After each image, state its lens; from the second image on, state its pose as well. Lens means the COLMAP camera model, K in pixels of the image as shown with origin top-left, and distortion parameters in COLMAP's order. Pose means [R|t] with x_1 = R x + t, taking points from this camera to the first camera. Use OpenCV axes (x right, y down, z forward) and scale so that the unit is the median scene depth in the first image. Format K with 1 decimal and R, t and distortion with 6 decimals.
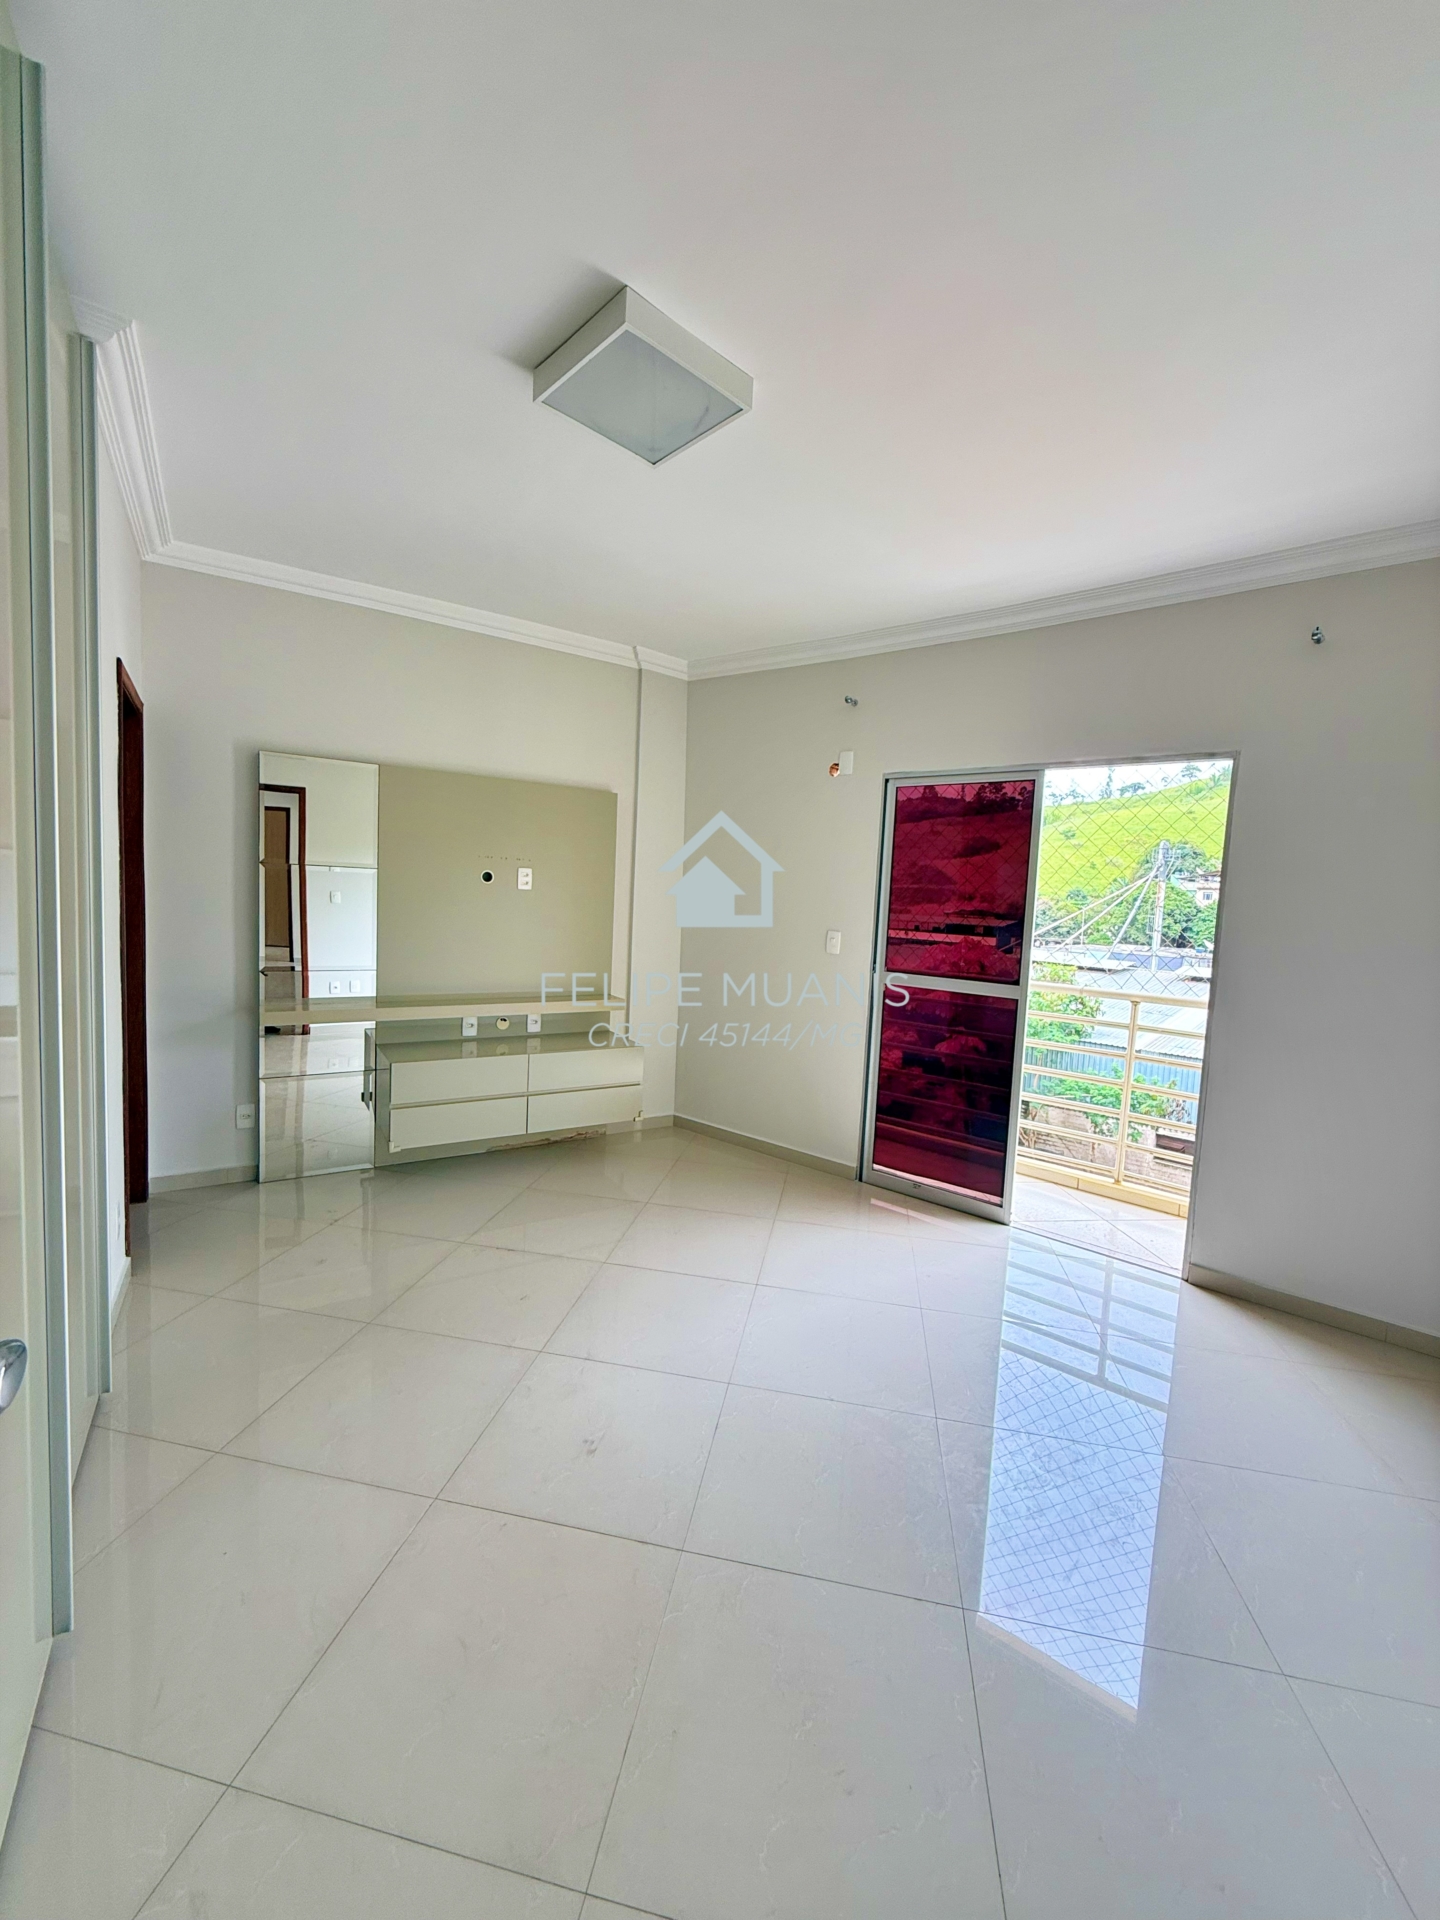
lens RADIAL K [[772.4, 0, 720.0], [0, 772.4, 960.0], [0, 0, 1]] dist [0.000398, 0.000019]
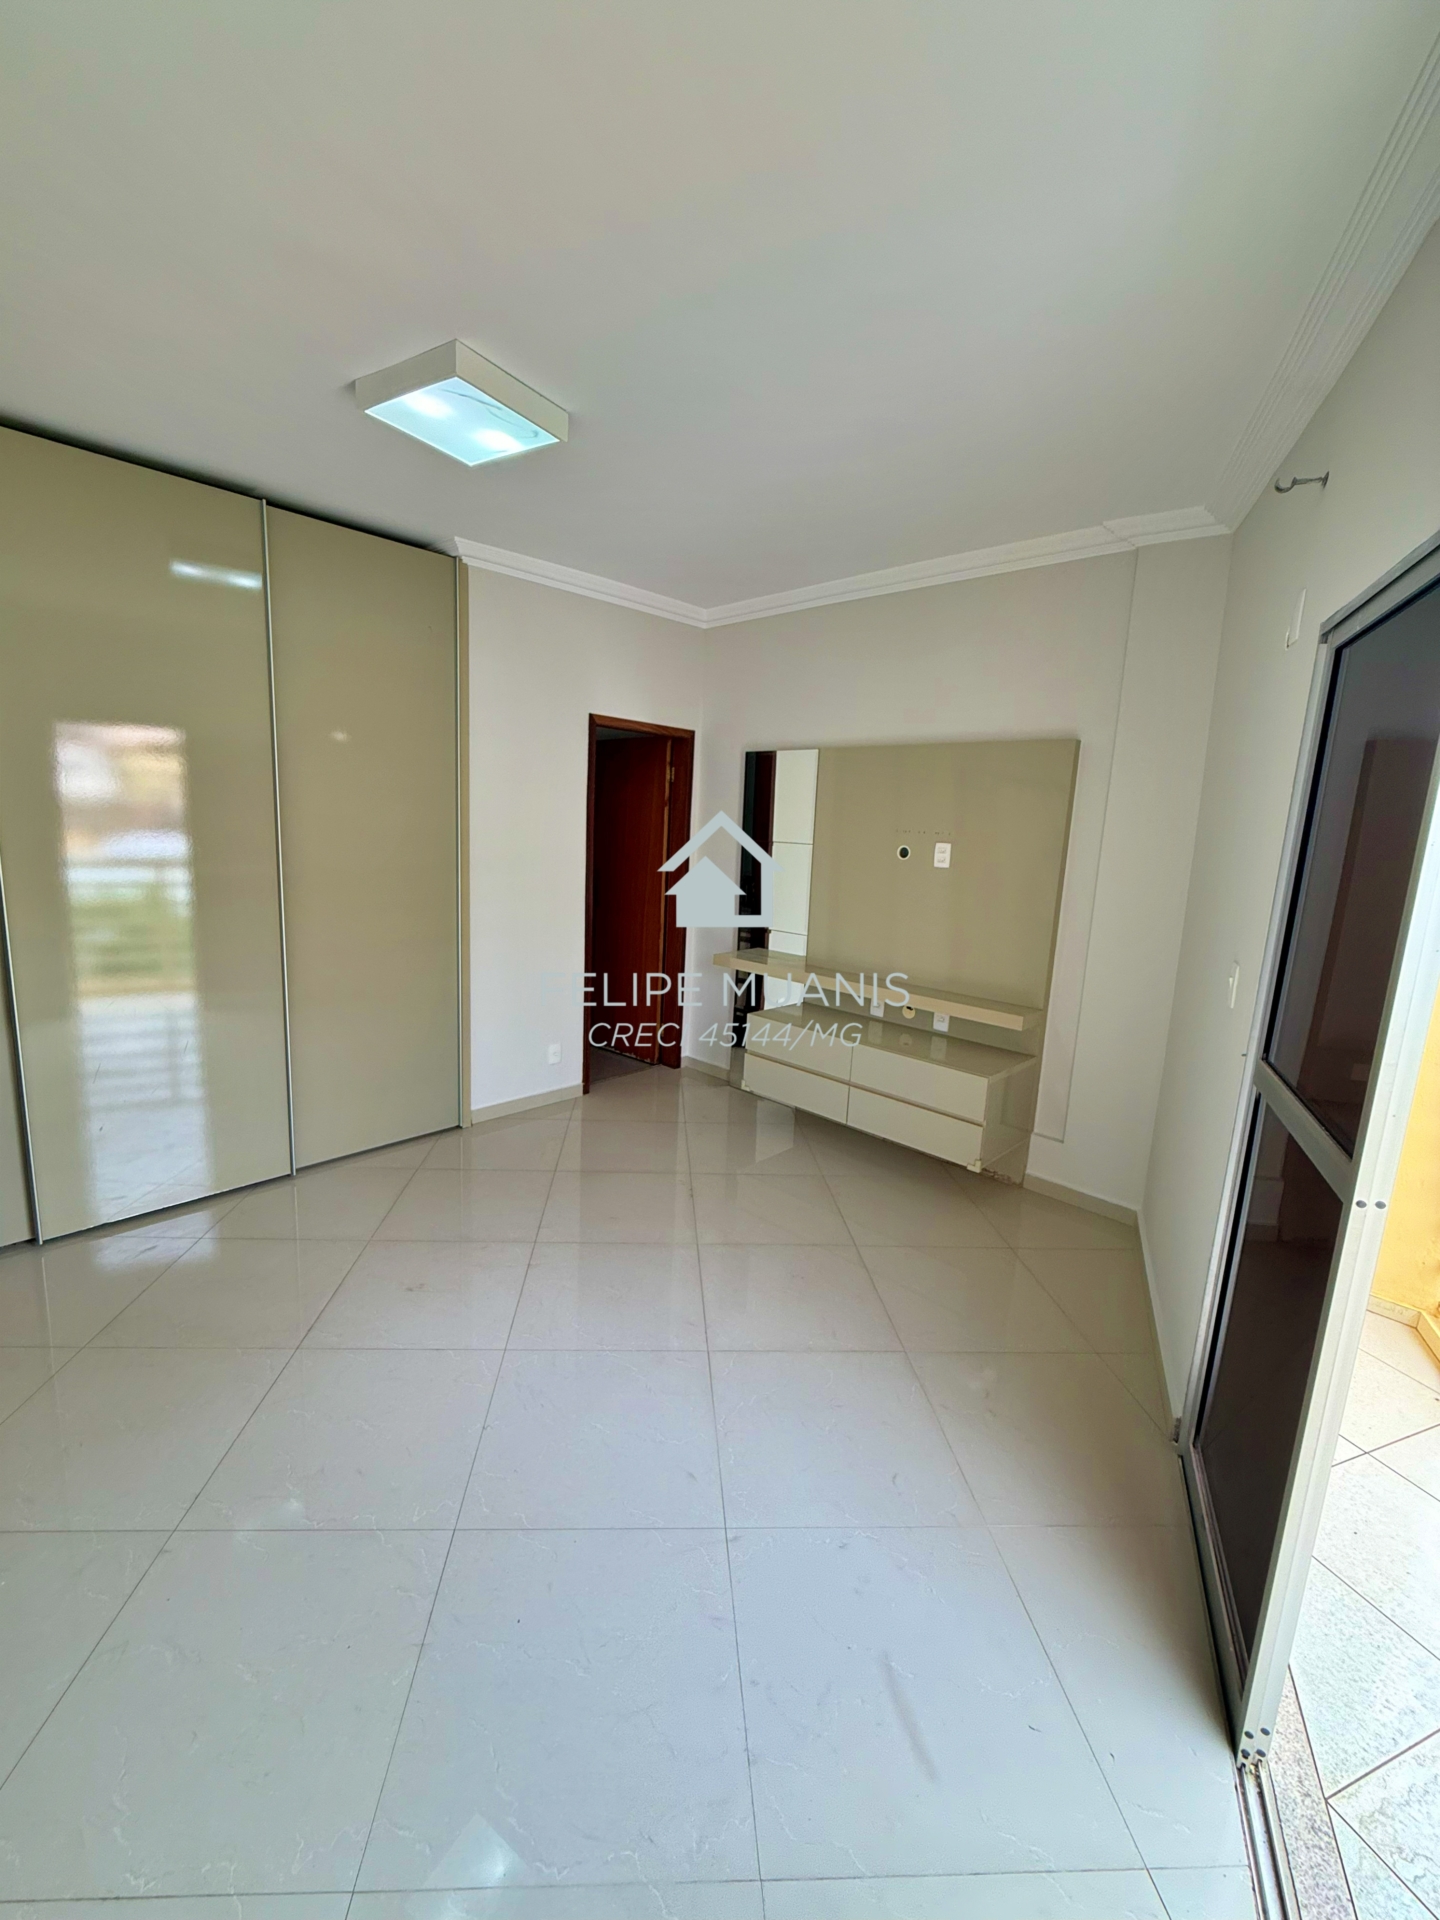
lens RADIAL K [[773.3, 0, 720.0], [0, 773.3, 960.0], [0, 0, 1]] dist [0.000083, 0.000195]
pose [[0.240784, 0.133859, -0.961304, 0.550384], [-0.117782, 0.987154, 0.107957, -0.053032], [0.963406, 0.087230, 0.253457, 0.545005]]
